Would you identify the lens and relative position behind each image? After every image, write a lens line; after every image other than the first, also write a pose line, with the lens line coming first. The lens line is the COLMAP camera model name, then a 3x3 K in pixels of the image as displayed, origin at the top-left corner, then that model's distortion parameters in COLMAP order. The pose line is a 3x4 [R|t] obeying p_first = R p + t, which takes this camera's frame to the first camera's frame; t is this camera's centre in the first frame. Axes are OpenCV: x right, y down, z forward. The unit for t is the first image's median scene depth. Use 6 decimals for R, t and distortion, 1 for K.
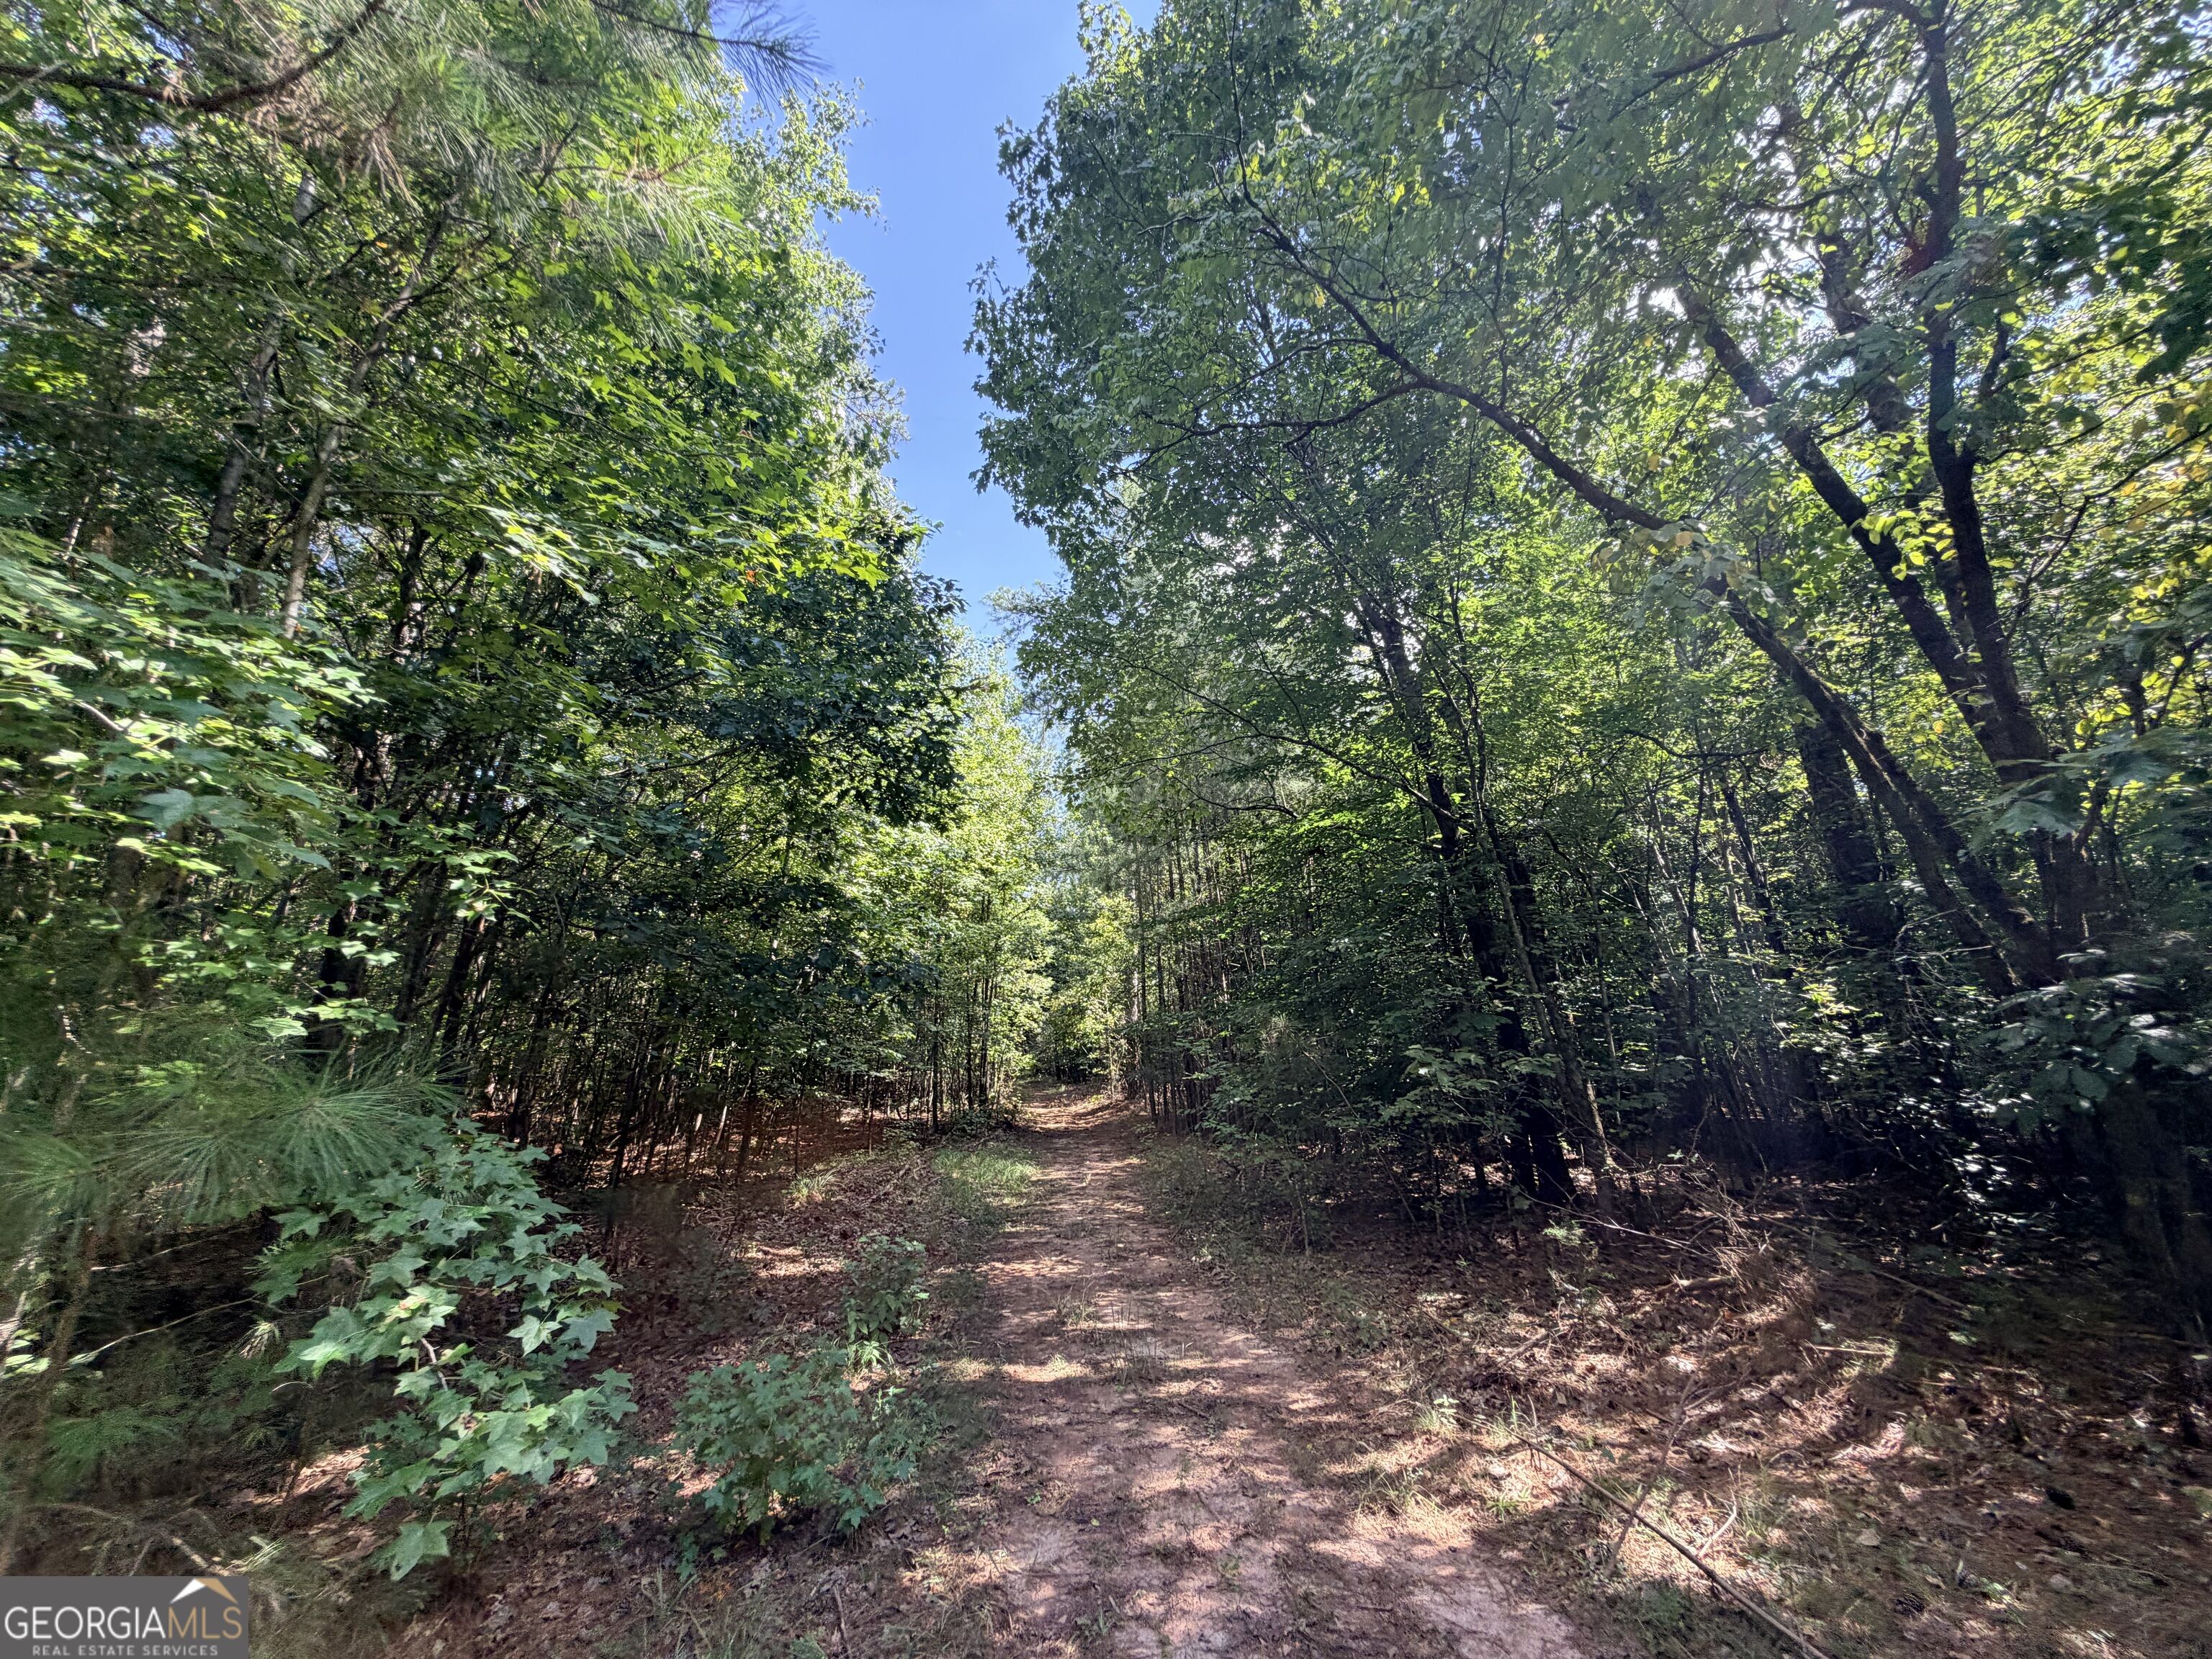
lens RADIAL K [[888.6, 0, 1107.2], [0, 888.6, 826.4], [0, 0, 1]] dist [0.002519, 0.000053]
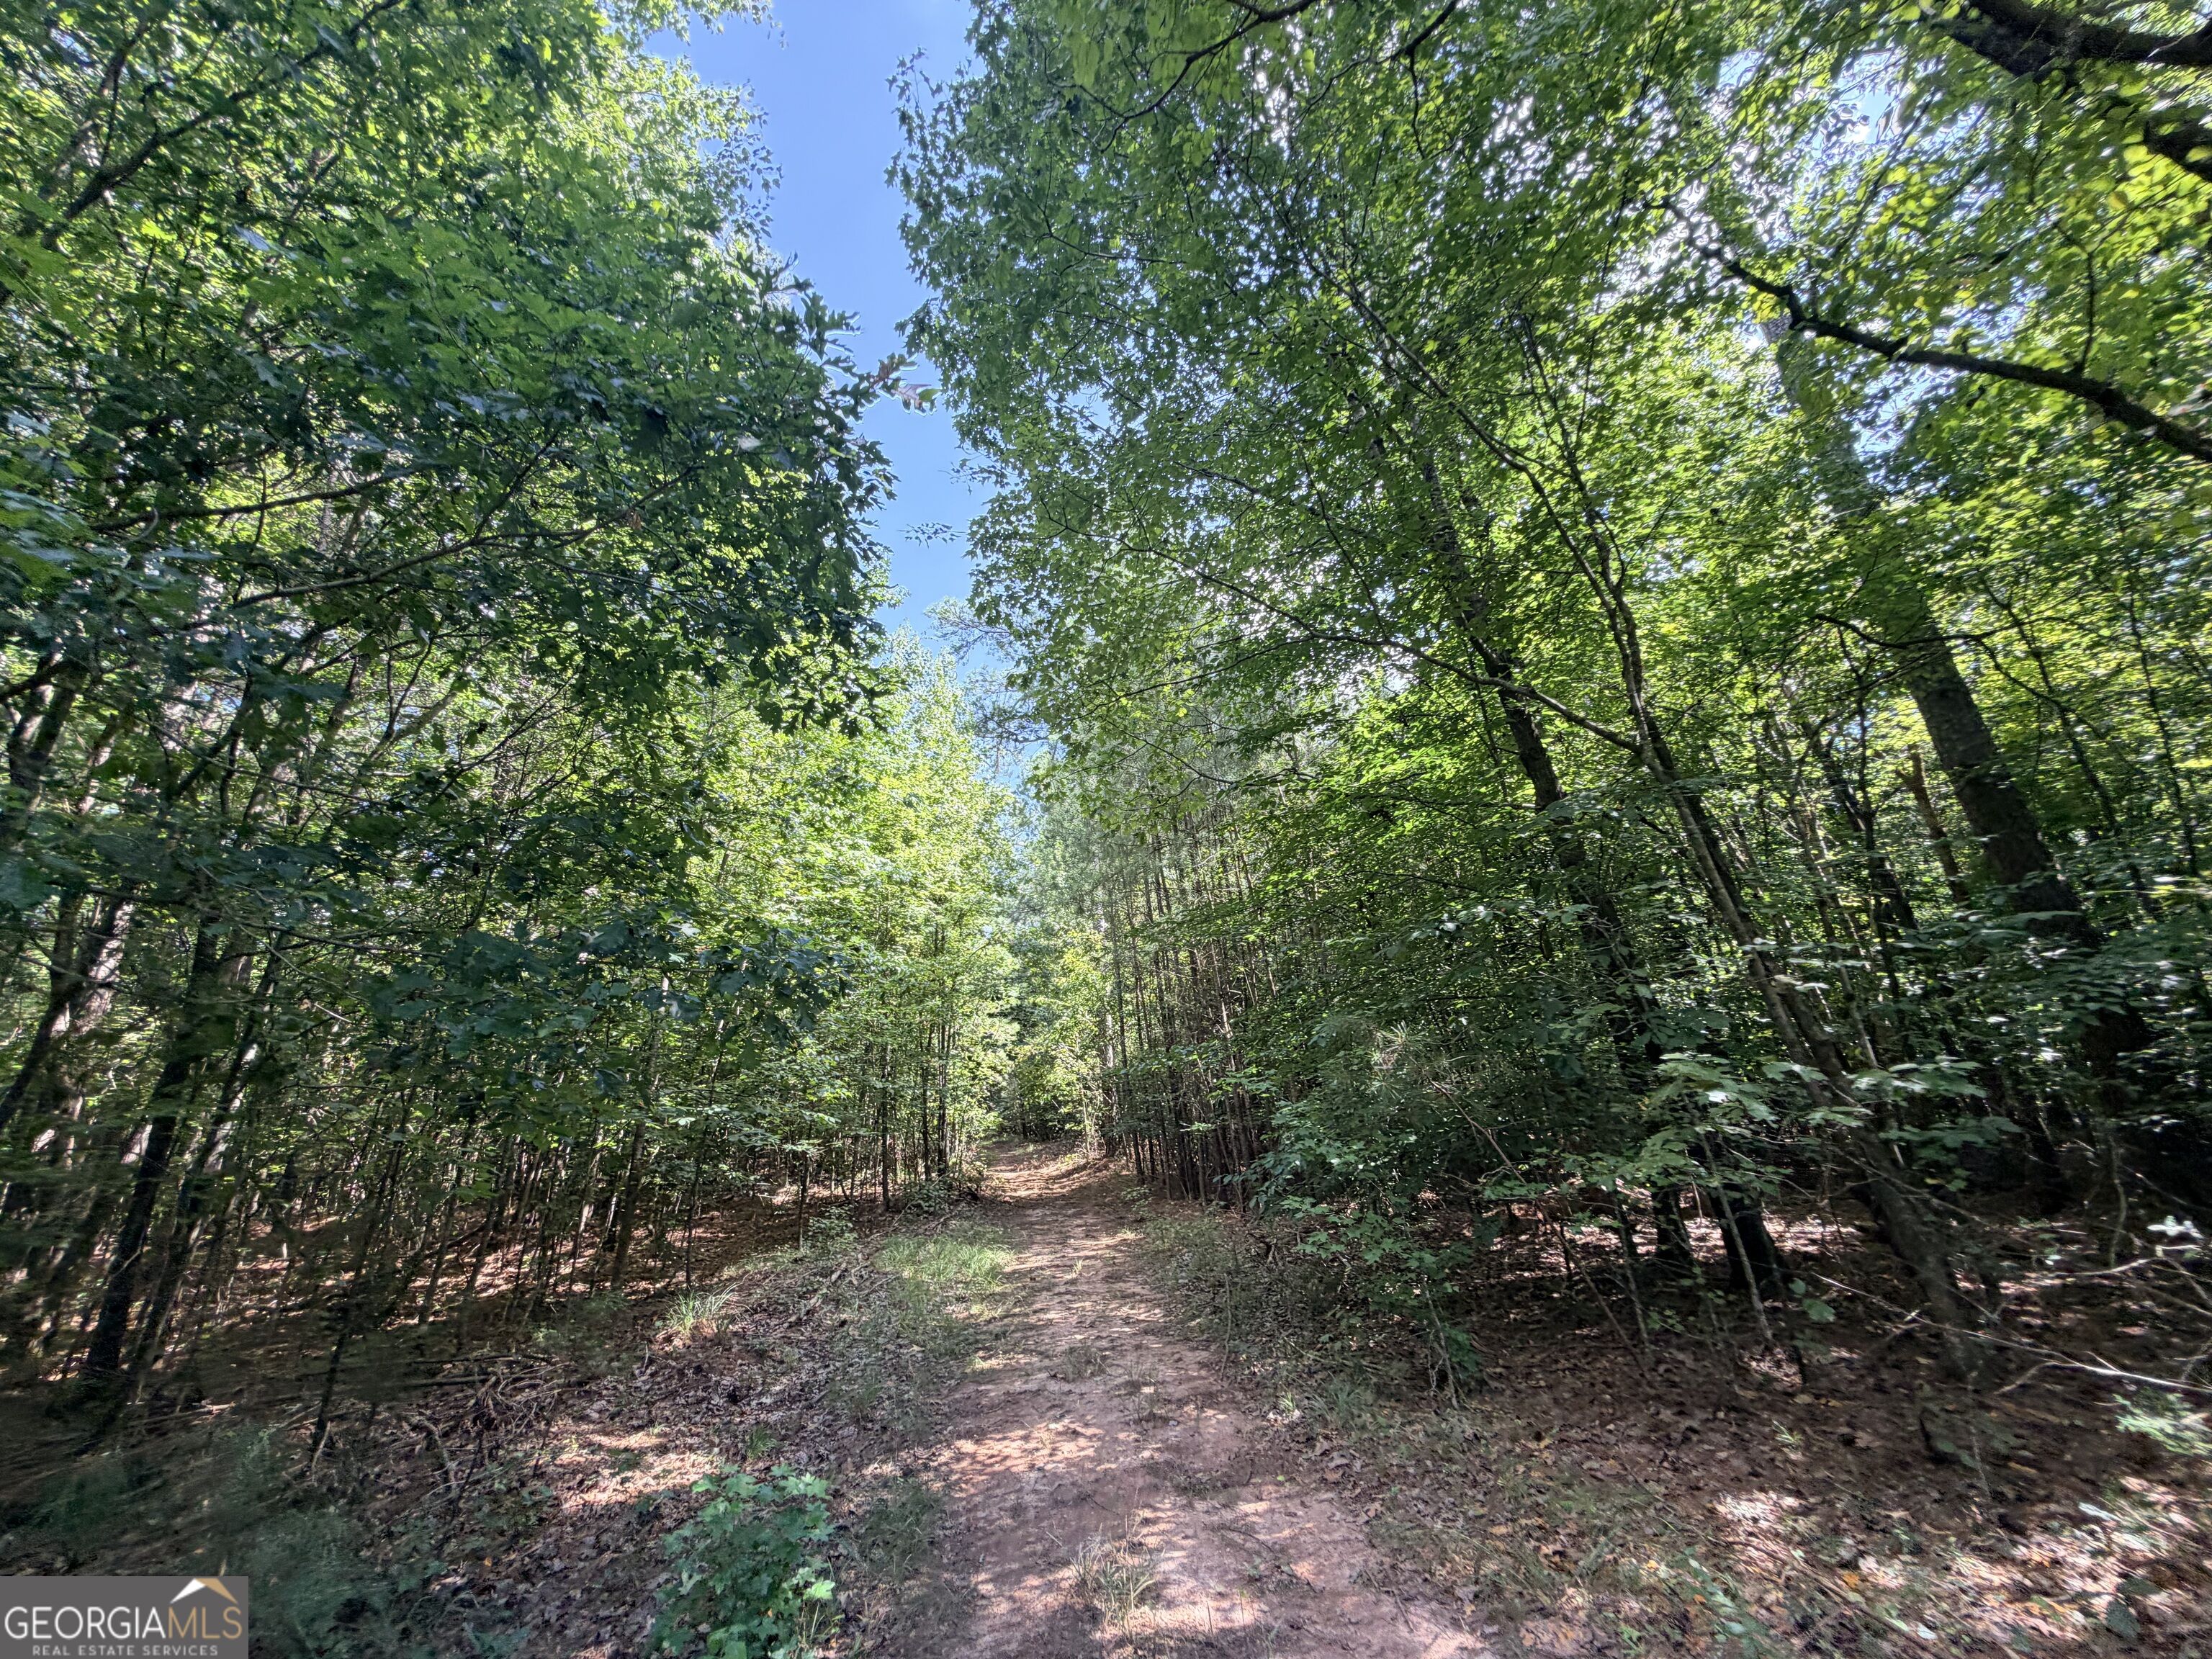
lens RADIAL K [[888.6, 0, 1105.2], [0, 888.6, 832.3], [0, 0, 1]] dist [0.002519, 0.000053]
pose [[0.998163, -0.034767, 0.049617, -0.014645], [0.037181, 0.998127, -0.048583, 0.033045], [-0.047835, 0.050339, 0.997586, 0.124256]]
